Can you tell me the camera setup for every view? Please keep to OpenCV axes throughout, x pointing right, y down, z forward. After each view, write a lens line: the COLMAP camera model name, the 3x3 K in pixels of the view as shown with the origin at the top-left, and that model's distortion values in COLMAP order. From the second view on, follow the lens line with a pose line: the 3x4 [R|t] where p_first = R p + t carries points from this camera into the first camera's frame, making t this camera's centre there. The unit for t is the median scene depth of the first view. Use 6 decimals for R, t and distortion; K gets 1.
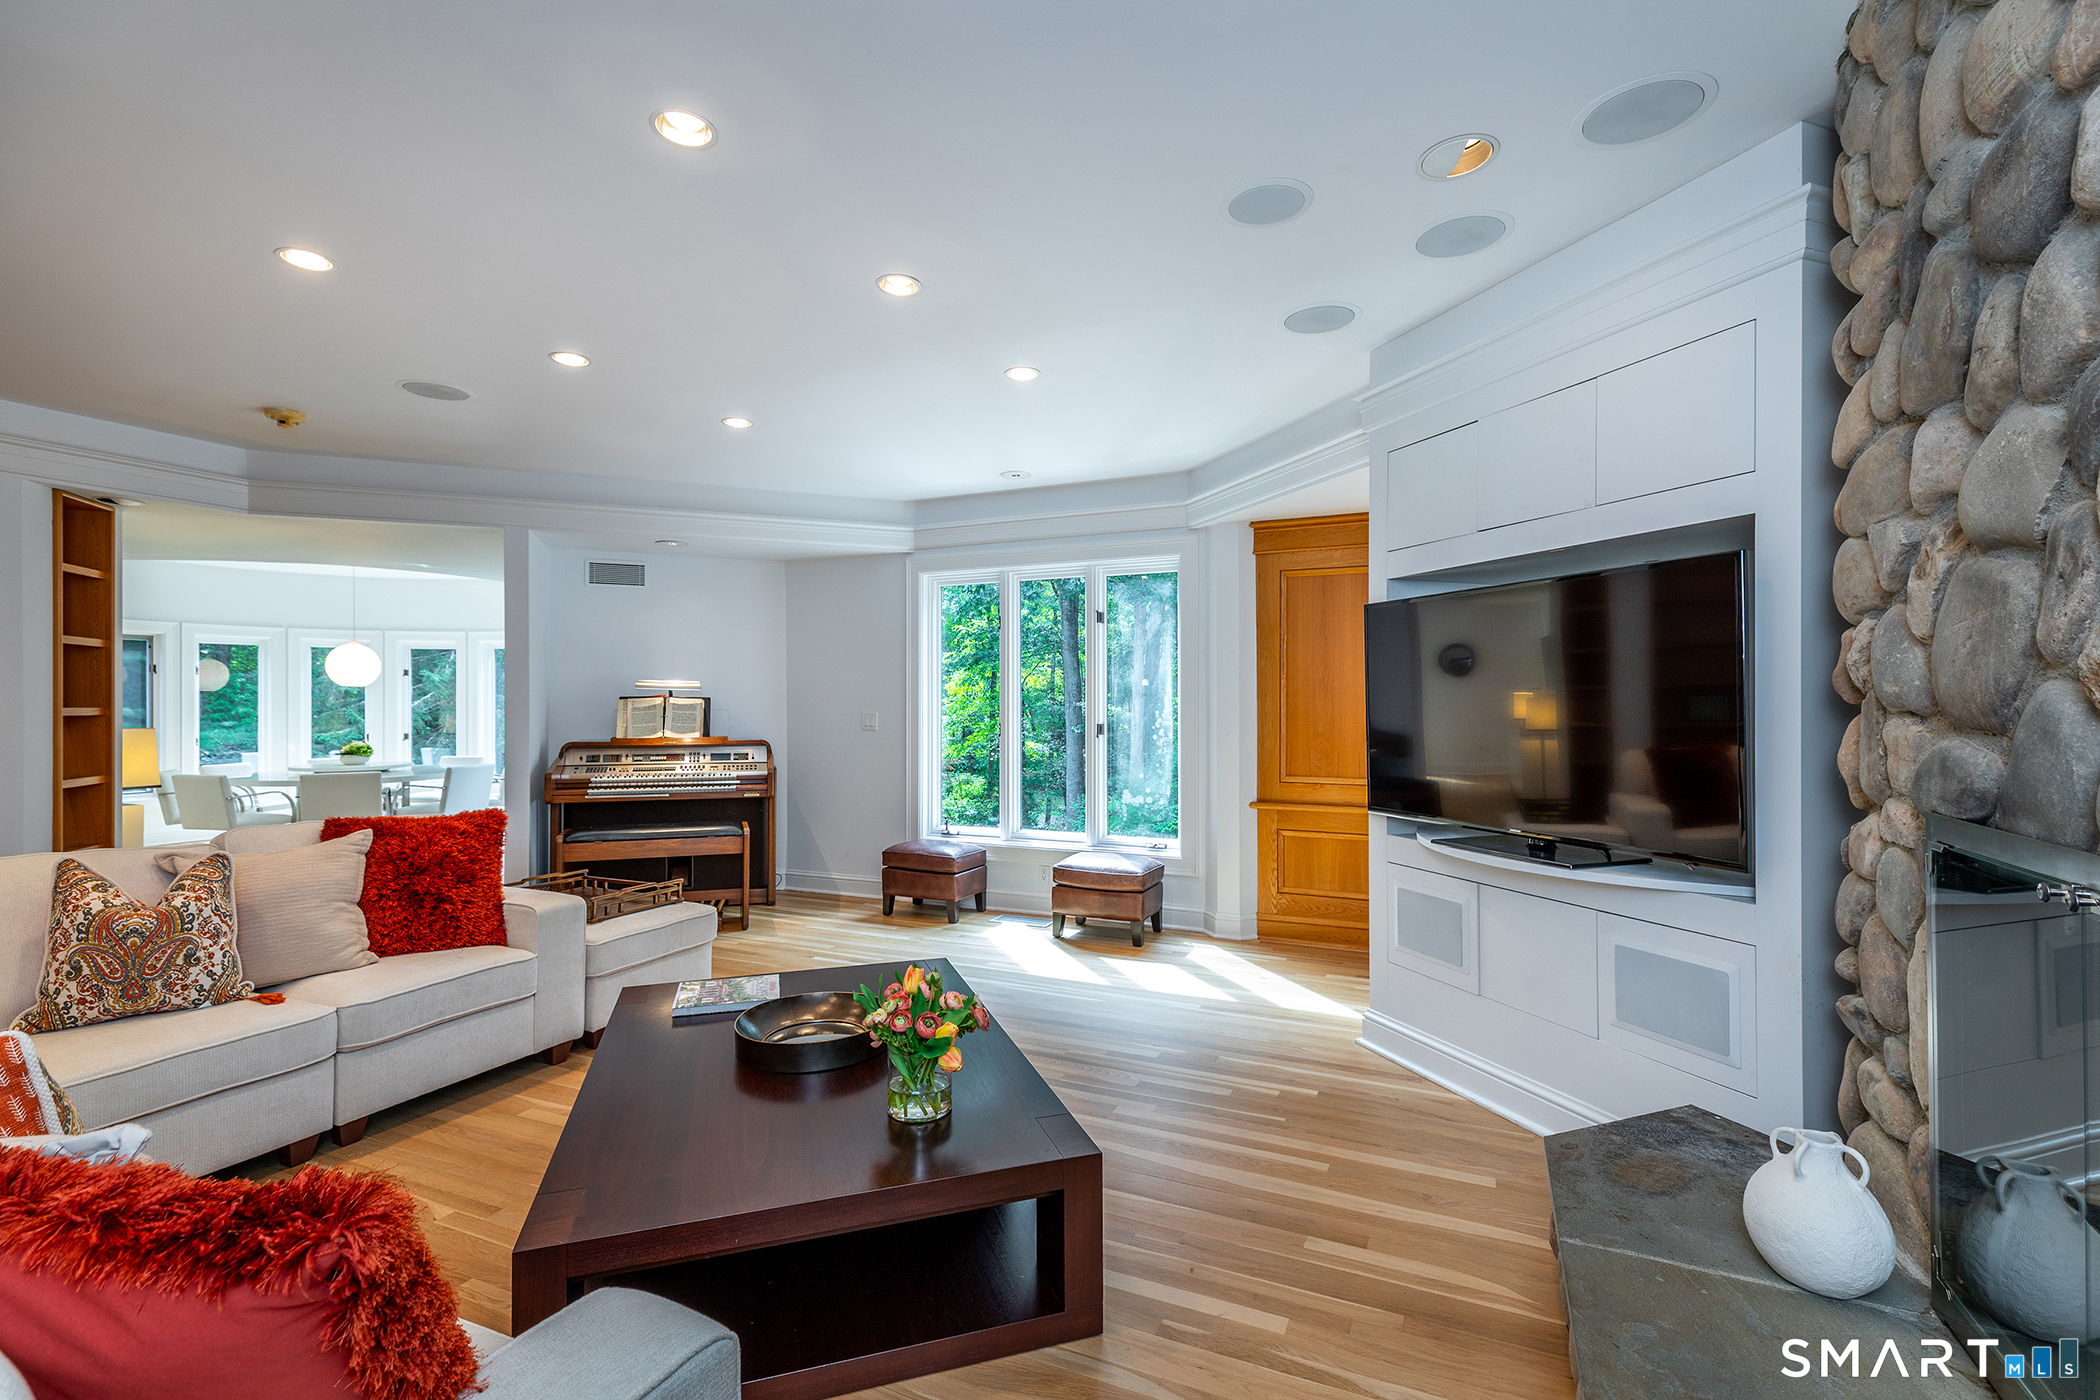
lens RADIAL K [[953.0, 0, 1050.0], [0, 953.0, 700.0], [0, 0, 1]] dist [0.027962, 0.000038]
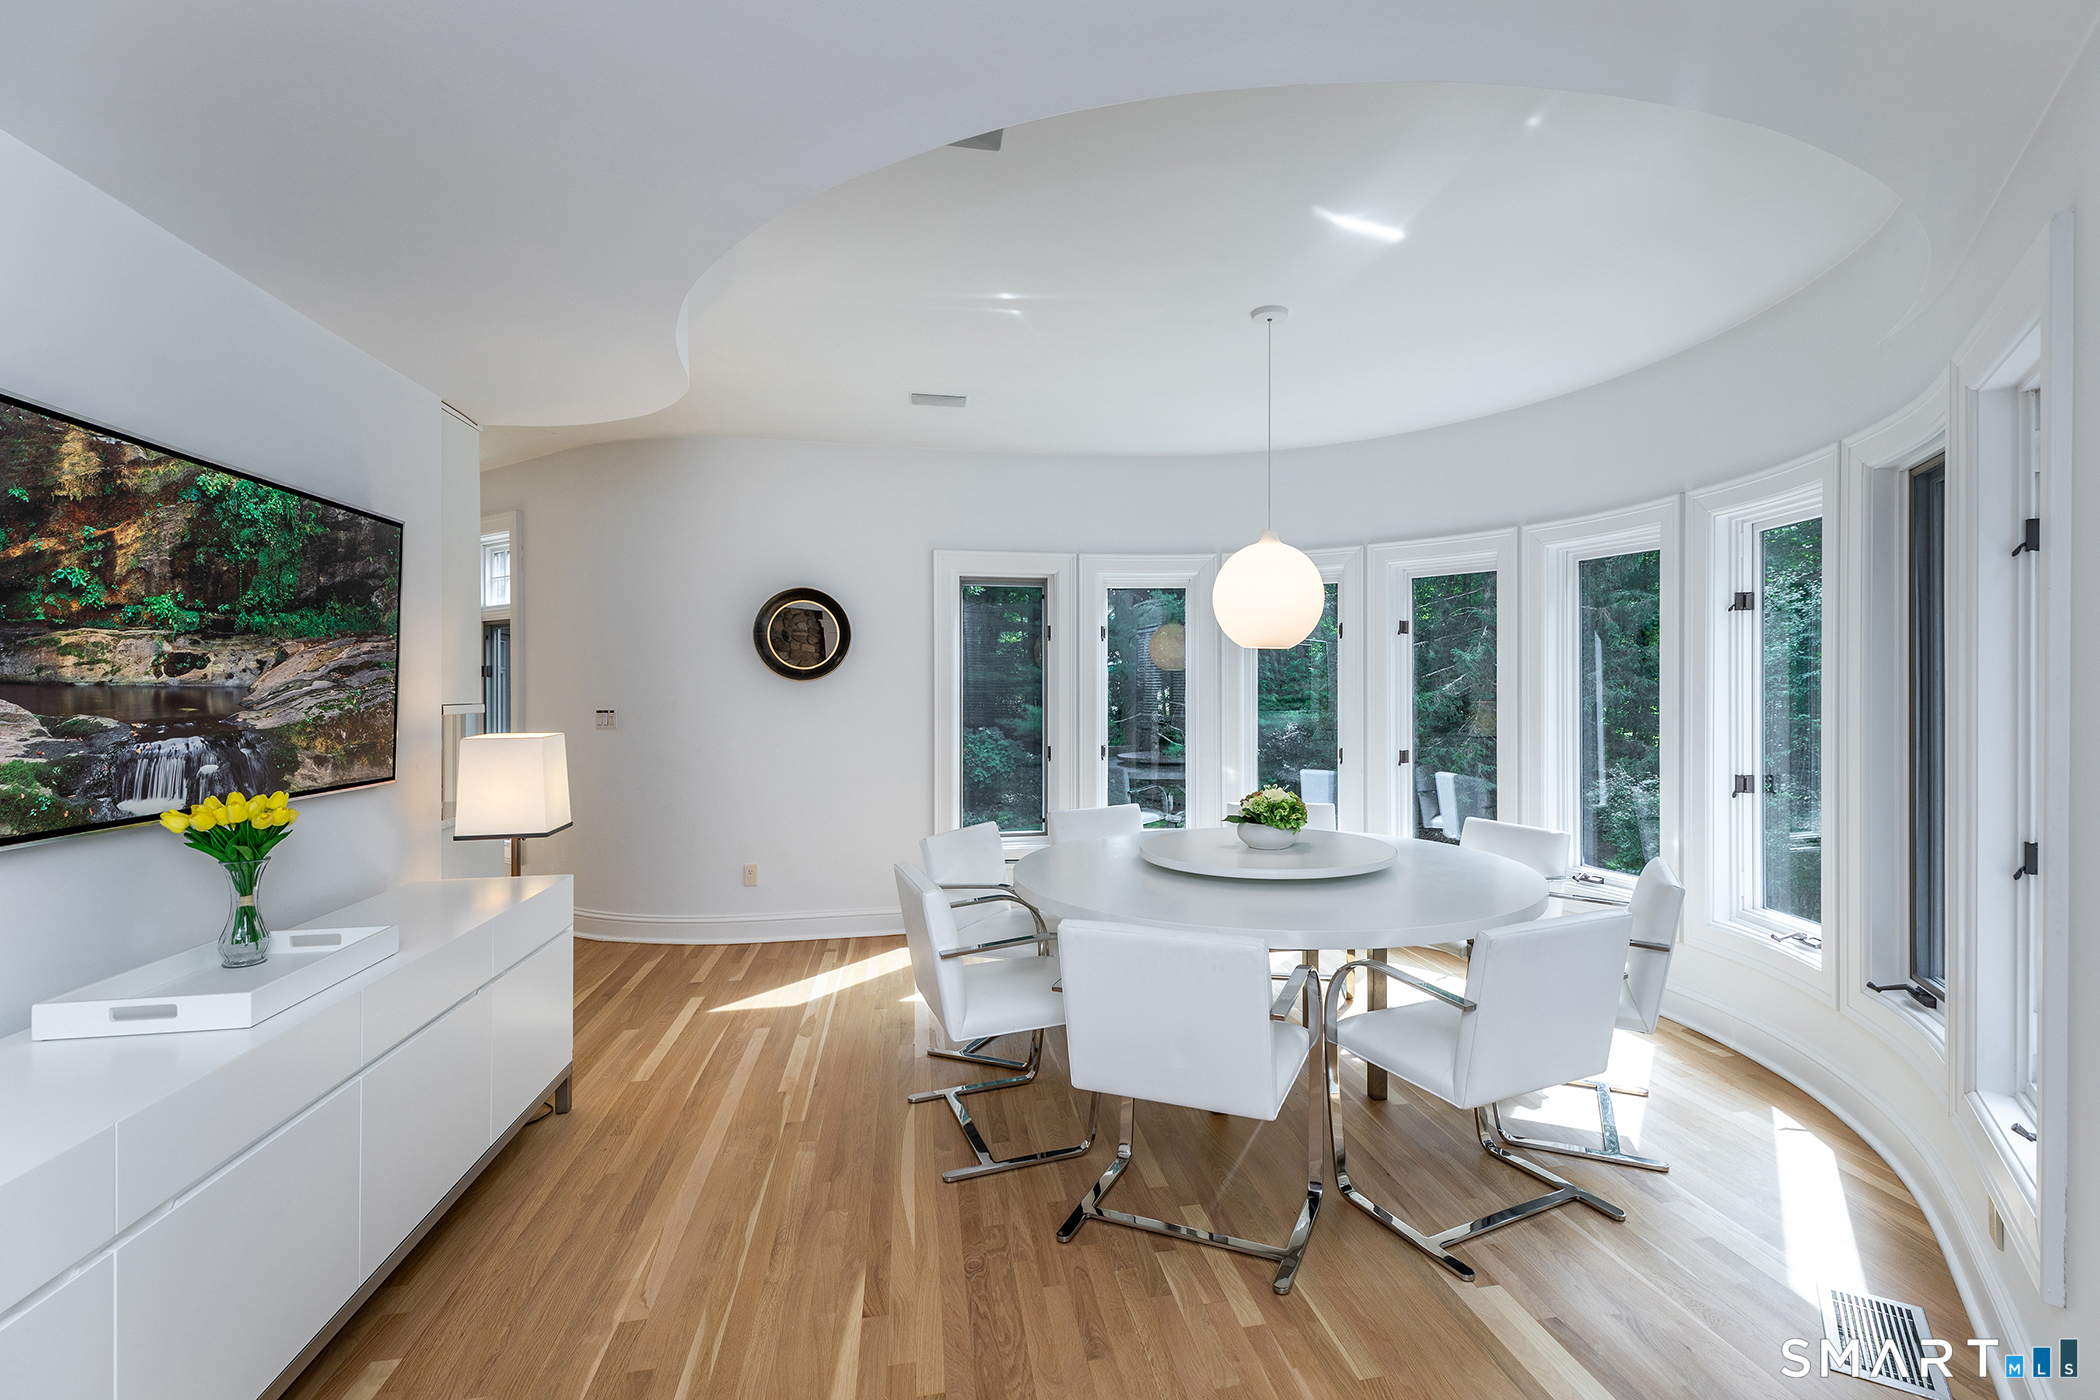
lens RADIAL K [[953.0, 0, 1050.0], [0, 953.0, 700.0], [0, 0, 1]] dist [0.027962, 0.000038]
pose [[0.556935, 0.009627, -0.830500, -0.343850], [0.005298, 0.999871, 0.015143, 0.001240], [0.830539, -0.012834, 0.556813, 0.549490]]
